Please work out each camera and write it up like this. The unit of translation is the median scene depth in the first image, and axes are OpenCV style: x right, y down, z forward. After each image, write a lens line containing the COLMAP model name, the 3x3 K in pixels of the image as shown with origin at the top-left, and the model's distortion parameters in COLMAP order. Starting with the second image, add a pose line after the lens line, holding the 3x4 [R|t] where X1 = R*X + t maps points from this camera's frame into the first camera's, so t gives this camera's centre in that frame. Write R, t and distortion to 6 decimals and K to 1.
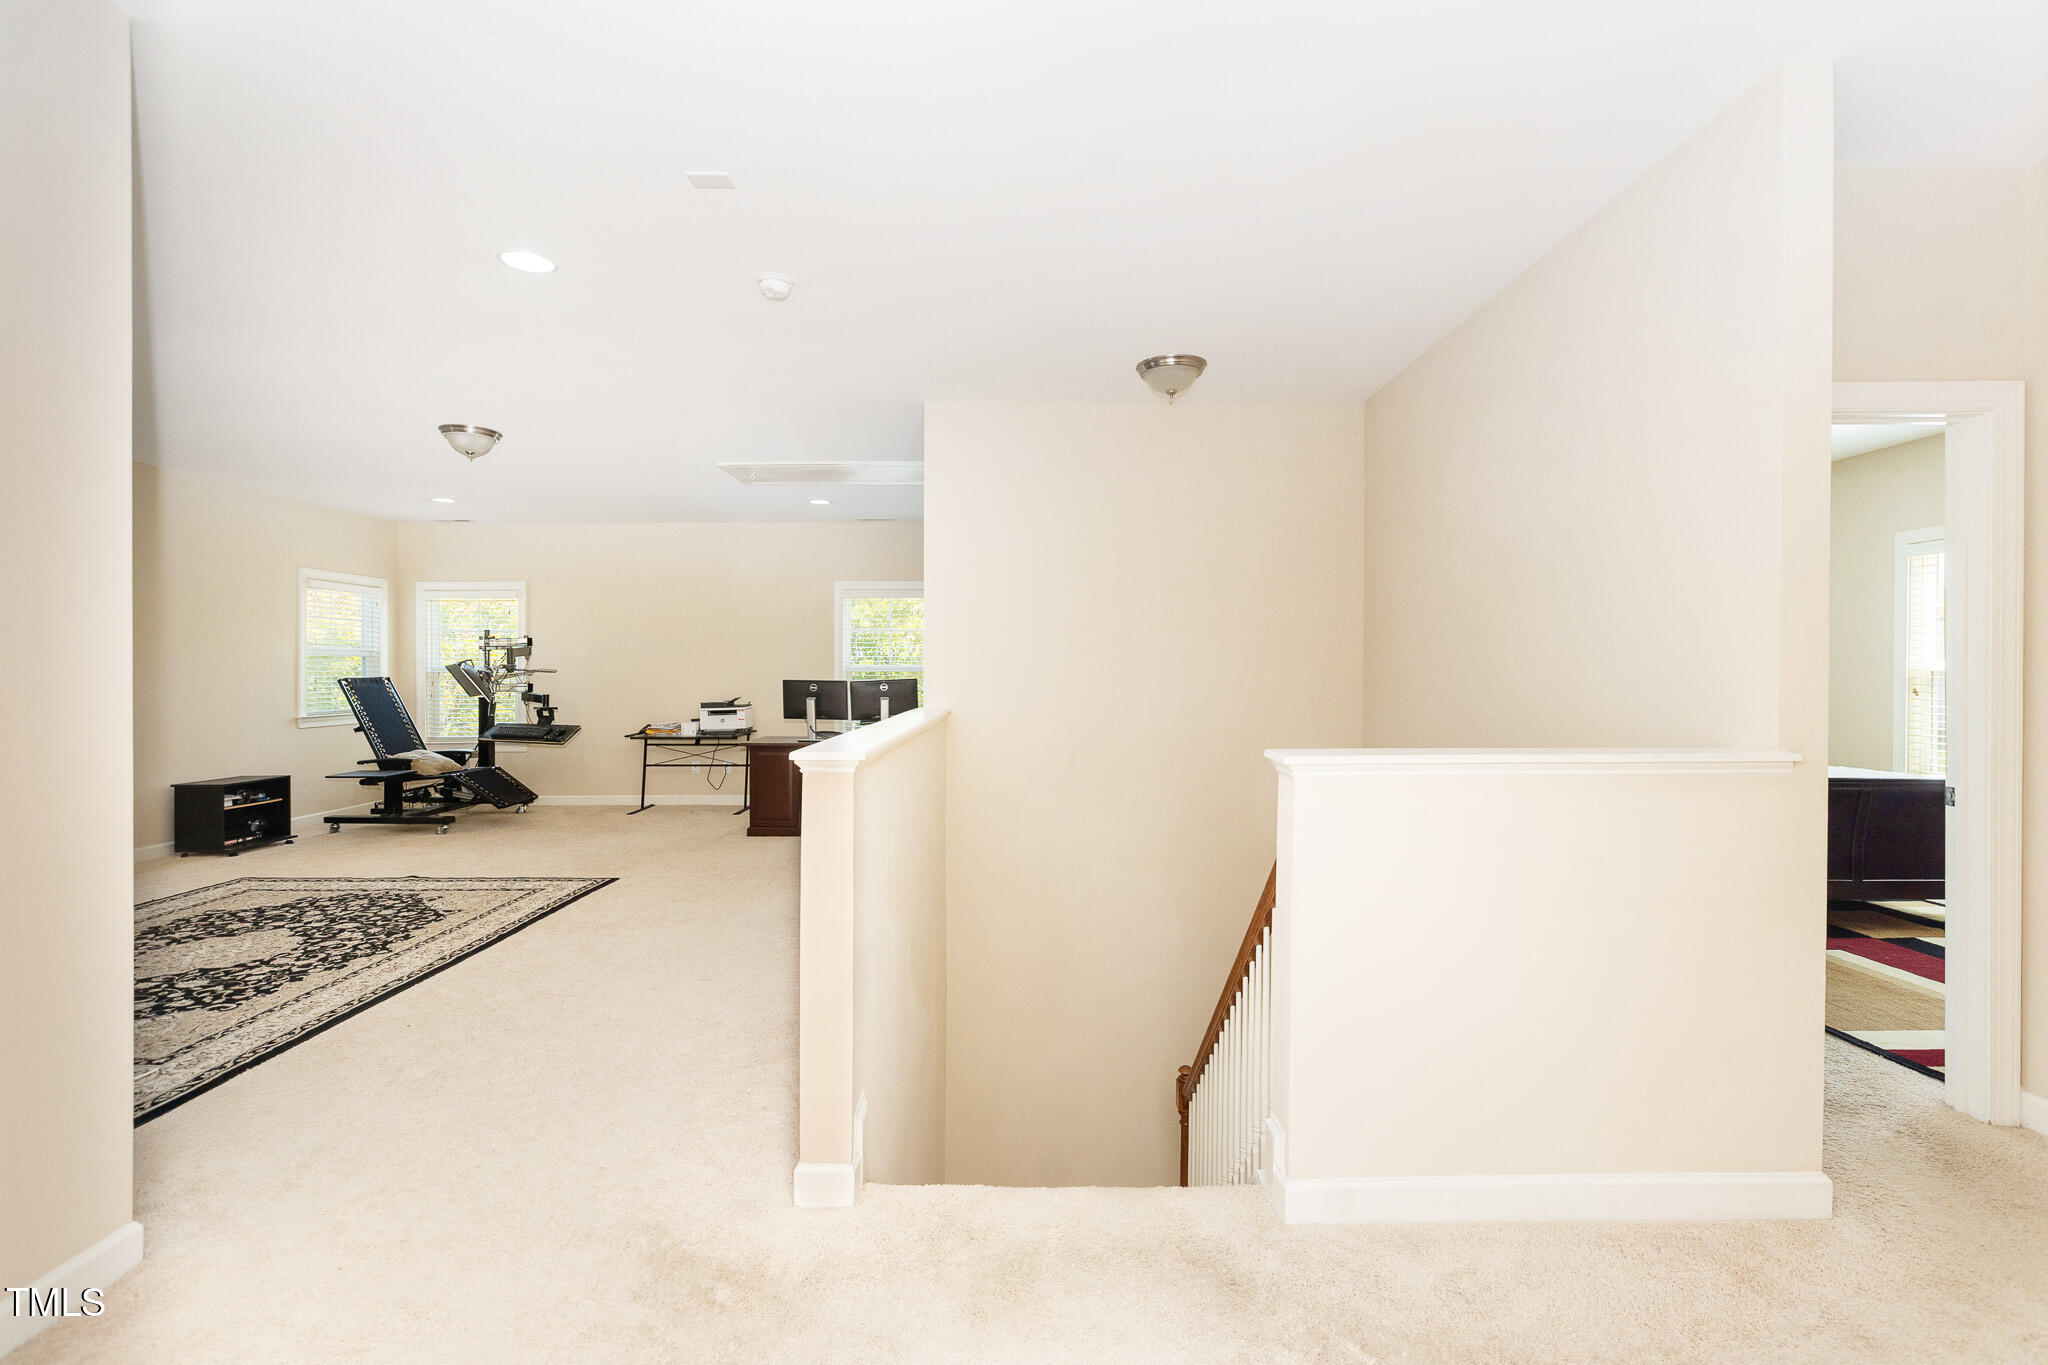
lens RADIAL K [[915.3, 0, 1024.0], [0, 915.3, 682.5], [0, 0, 1]] dist [-0.003762, -0.001469]
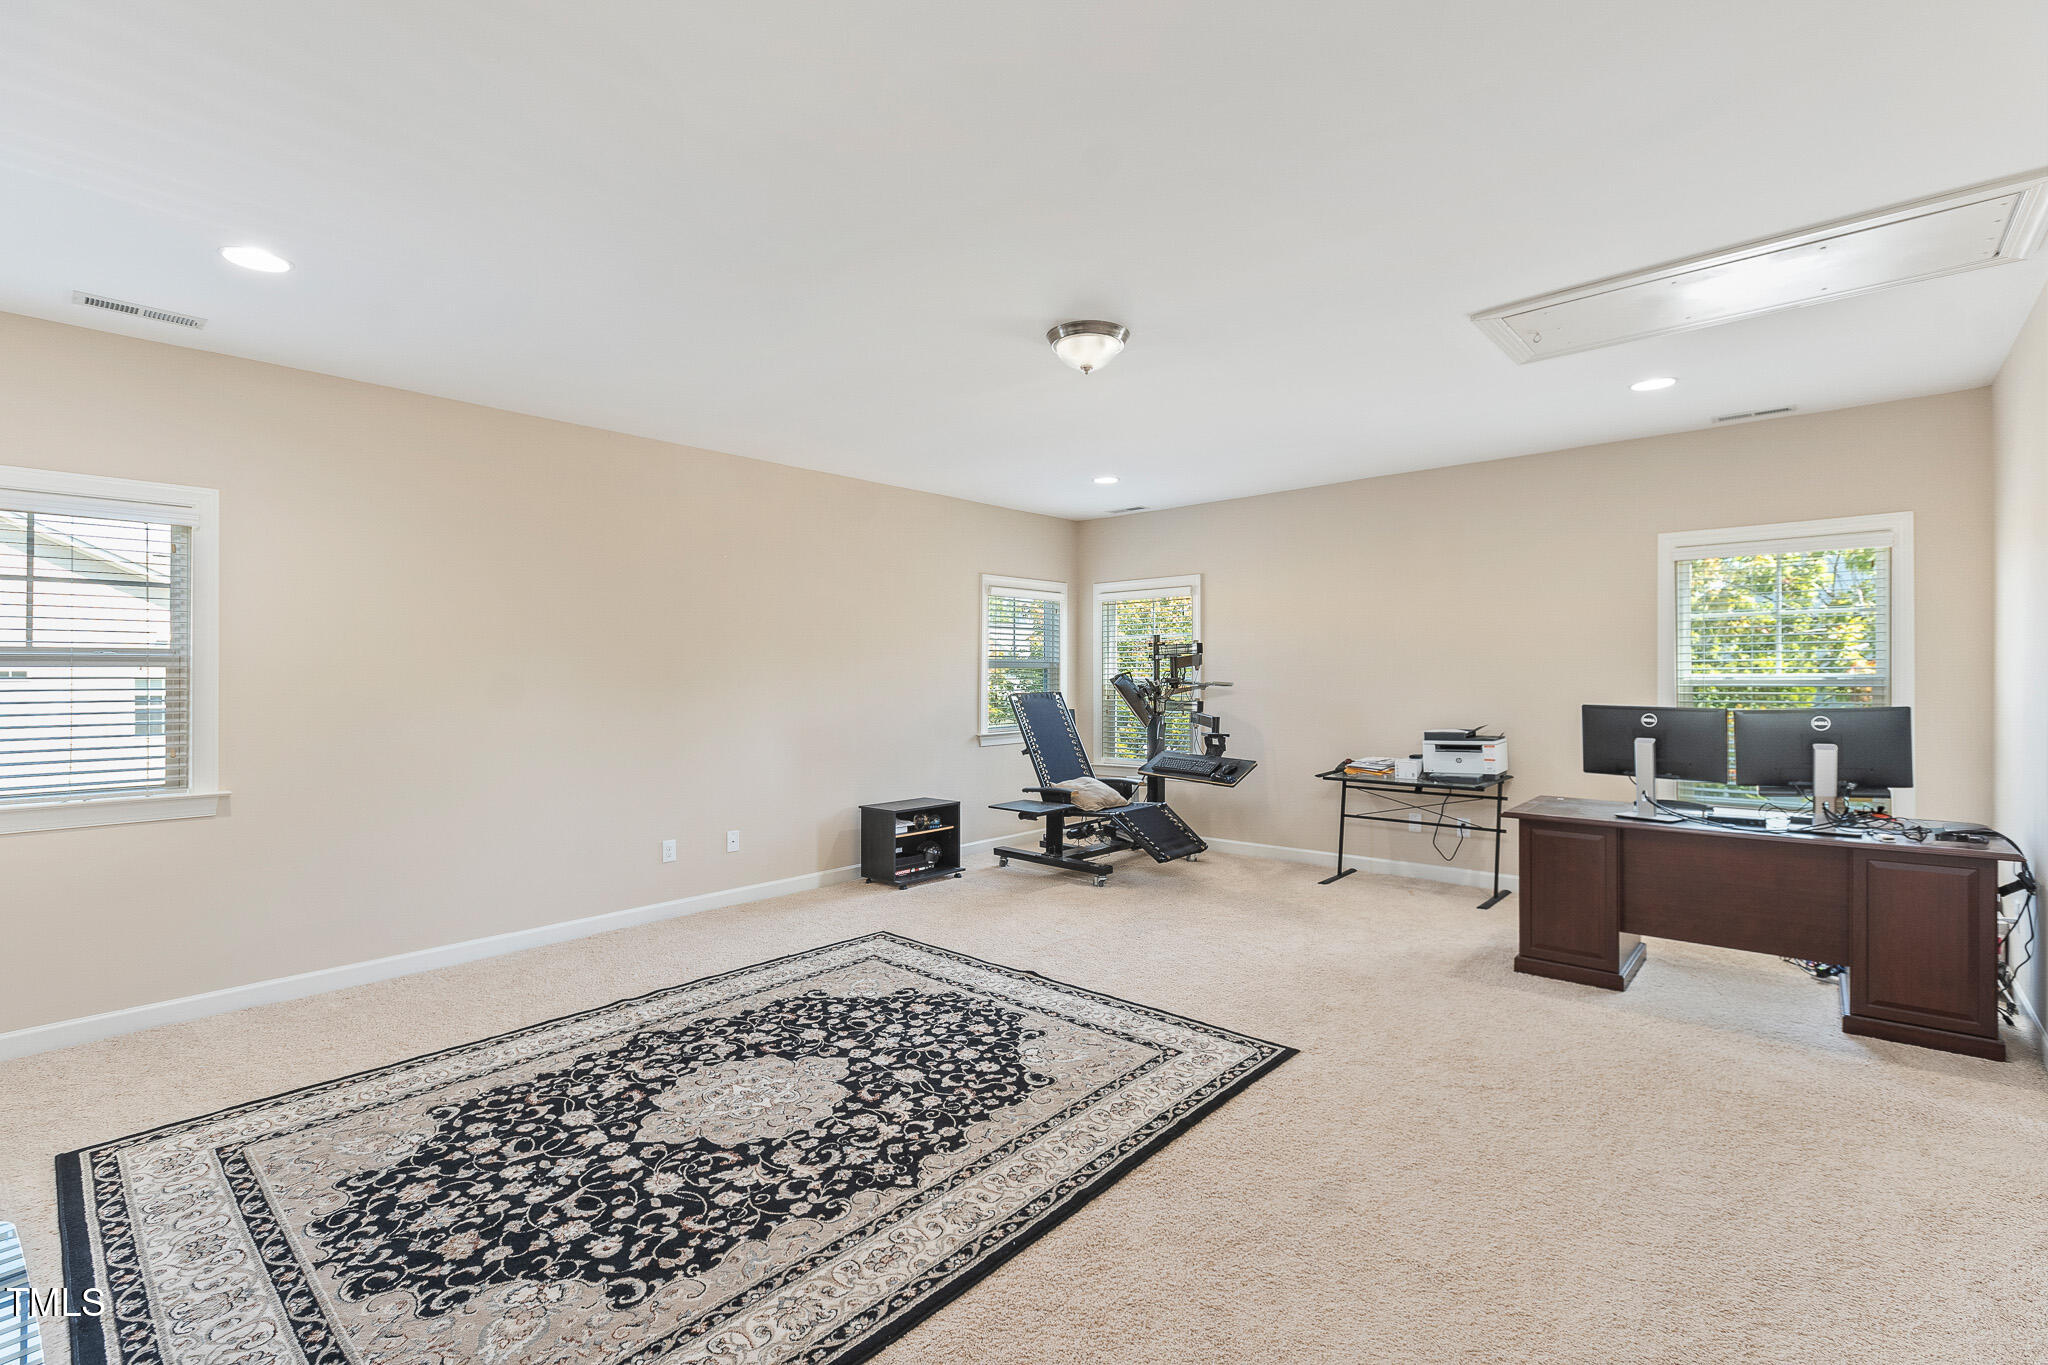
lens RADIAL K [[915.3, 0, 1024.0], [0, 915.3, 682.5], [0, 0, 1]] dist [-0.003762, -0.001469]
pose [[0.746566, -0.000143, -0.665311, -0.138191], [-0.002063, 0.999995, -0.002530, -0.013334], [0.665308, 0.003261, 0.746562, 0.331721]]
